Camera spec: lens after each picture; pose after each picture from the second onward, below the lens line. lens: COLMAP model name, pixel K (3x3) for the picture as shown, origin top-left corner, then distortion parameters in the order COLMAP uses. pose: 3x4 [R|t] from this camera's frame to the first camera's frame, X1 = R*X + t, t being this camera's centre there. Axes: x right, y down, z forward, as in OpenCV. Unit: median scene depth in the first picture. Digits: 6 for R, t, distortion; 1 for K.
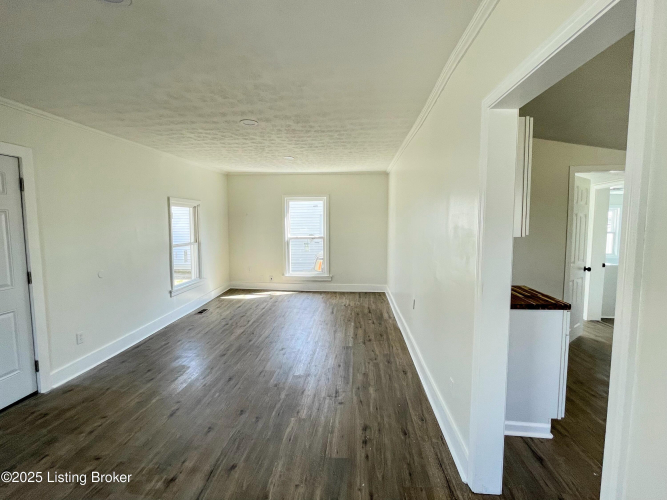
lens RADIAL K [[316.4, 0, 331.1], [0, 316.4, 251.2], [0, 0, 1]] dist [-0.002467, -0.001115]
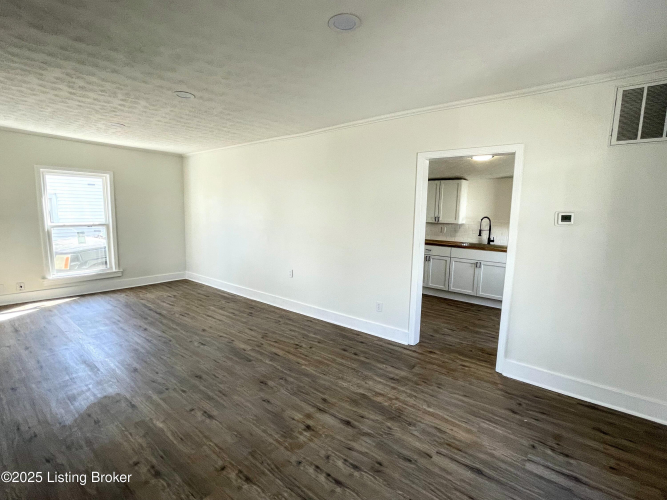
lens RADIAL K [[316.4, 0, 333.4], [0, 316.4, 249.1], [0, 0, 1]] dist [-0.002467, -0.001115]
pose [[0.569611, -0.082999, 0.817713, -0.677536], [0.051782, 0.996536, 0.065079, -0.005874], [-0.820282, 0.005274, 0.571935, 0.120024]]
